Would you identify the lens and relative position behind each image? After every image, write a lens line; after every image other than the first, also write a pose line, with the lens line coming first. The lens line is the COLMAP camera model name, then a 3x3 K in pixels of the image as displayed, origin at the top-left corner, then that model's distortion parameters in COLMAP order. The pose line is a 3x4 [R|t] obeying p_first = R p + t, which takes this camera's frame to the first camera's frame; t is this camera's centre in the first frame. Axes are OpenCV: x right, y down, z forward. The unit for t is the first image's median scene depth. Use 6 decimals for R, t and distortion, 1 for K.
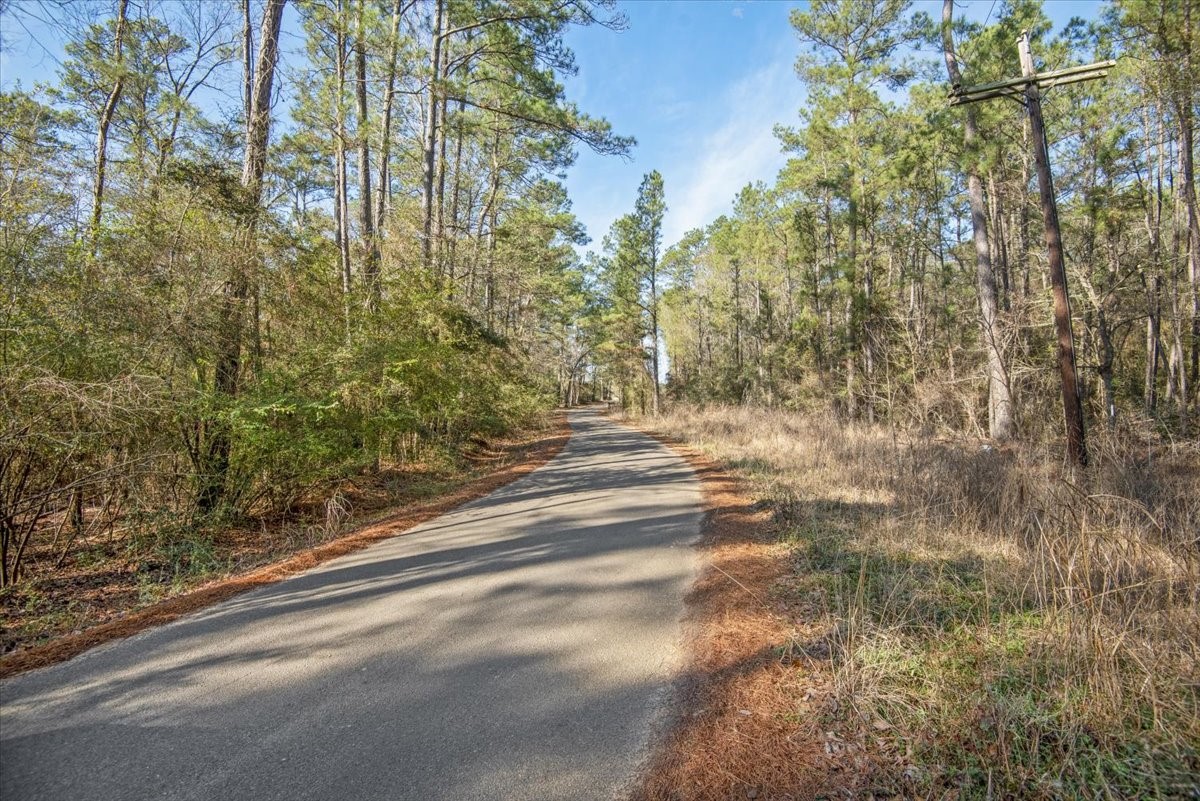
lens RADIAL K [[552.3, 0, 589.6], [0, 552.3, 405.6], [0, 0, 1]] dist [-0.002742, -0.031502]
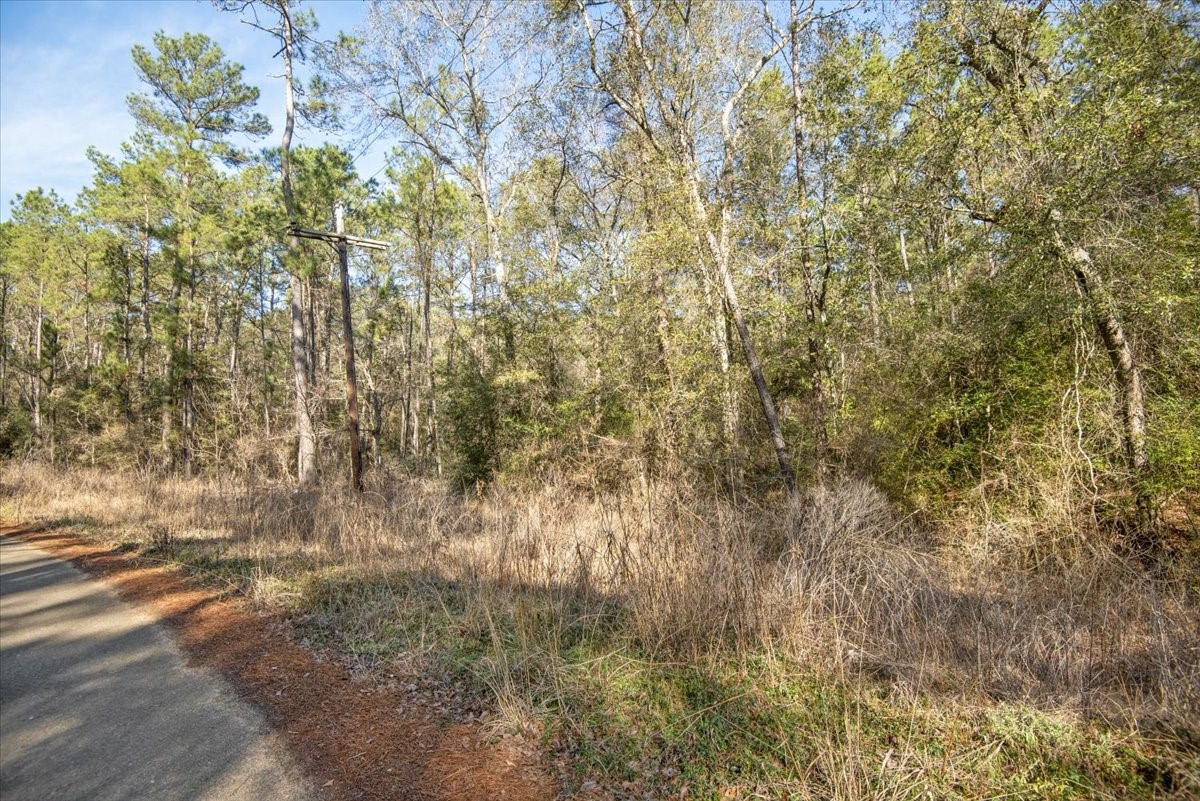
lens RADIAL K [[560.8, 0, 607.2], [0, 560.8, 411.3], [0, 0, 1]] dist [-0.004527, -0.019000]
pose [[0.408503, 0.062115, 0.910641, -0.099809], [0.015508, 0.997065, -0.074967, 0.000305], [-0.912625, 0.044746, 0.406340, -0.111510]]
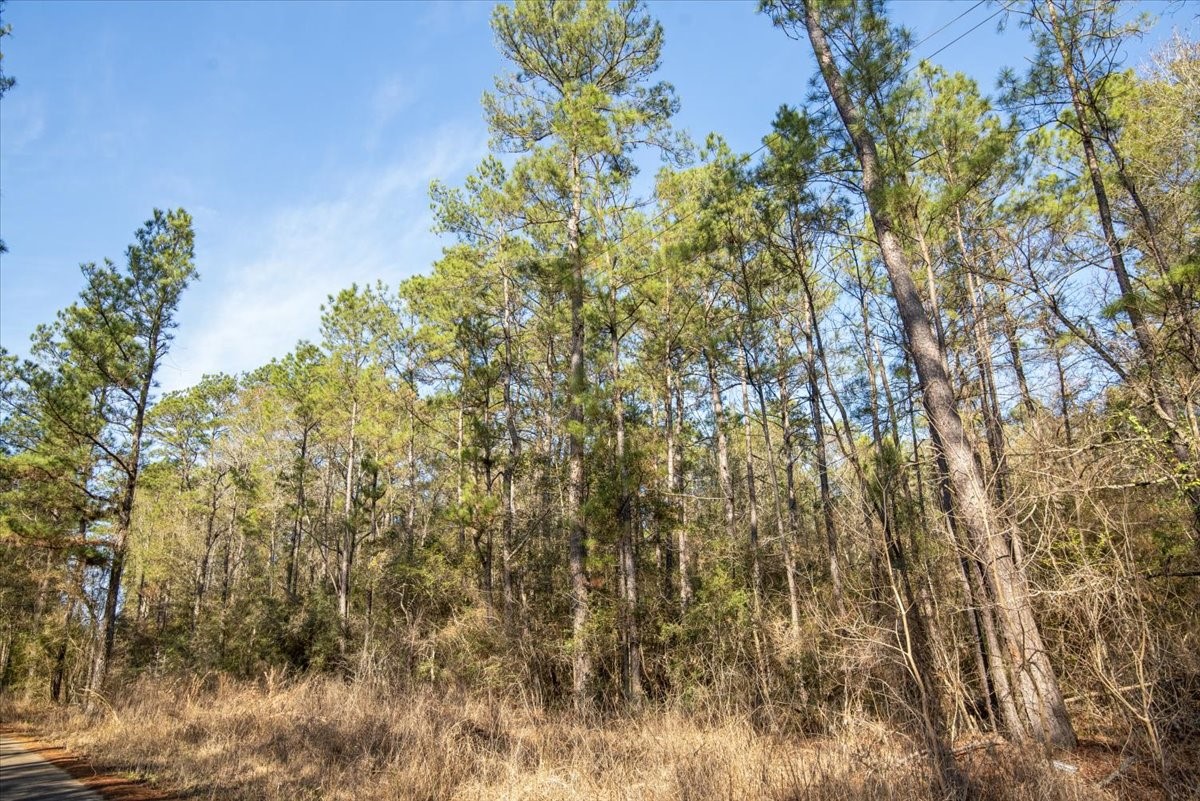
lens RADIAL K [[717.5, 0, 548.2], [0, 717.5, 427.3], [0, 0, 1]] dist [0.029527, -0.000352]
pose [[0.782619, 0.196049, 0.590823, 0.029383], [0.005090, 0.947065, -0.321001, -0.002377], [-0.622480, 0.254228, 0.740194, 0.426155]]
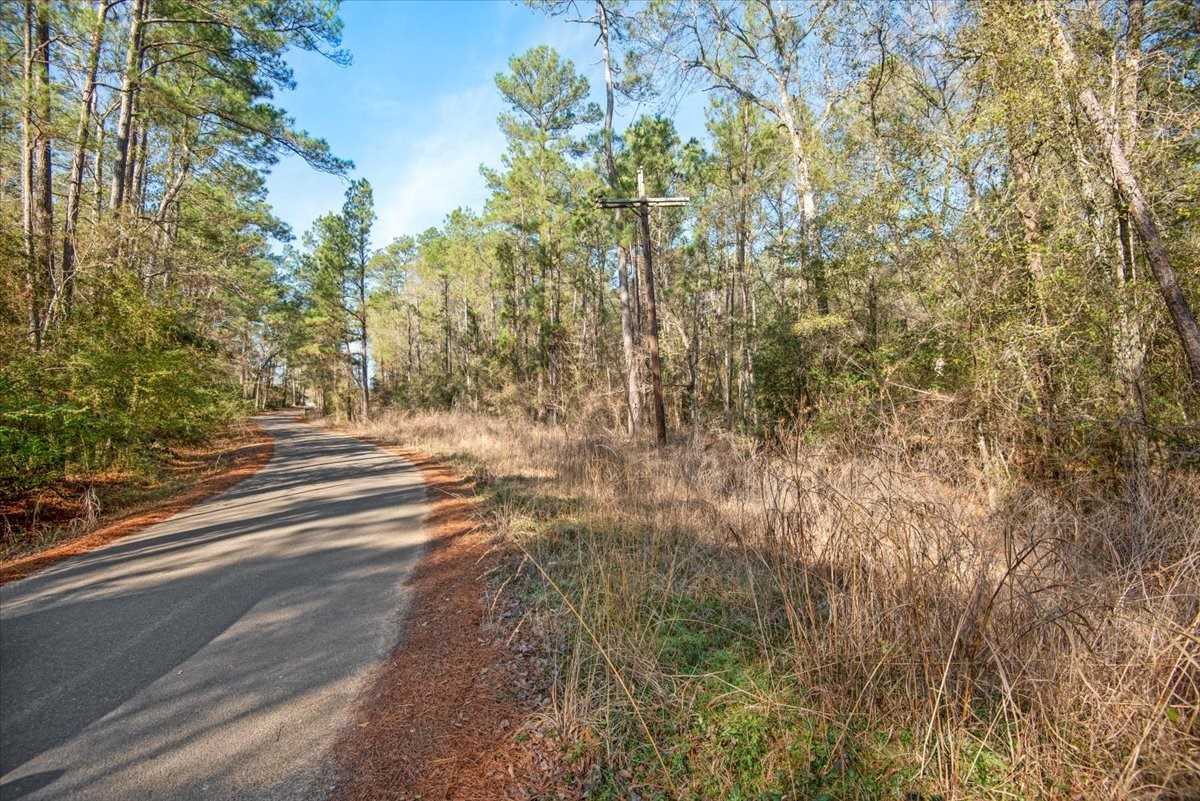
lens RADIAL K [[560.8, 0, 607.2], [0, 560.8, 411.3], [0, 0, 1]] dist [-0.004527, -0.019000]
pose [[0.856185, 0.000015, 0.516669, -0.039794], [0.000422, 1.000000, -0.000727, 0.000552], [-0.516668, 0.000840, 0.856185, -0.132461]]
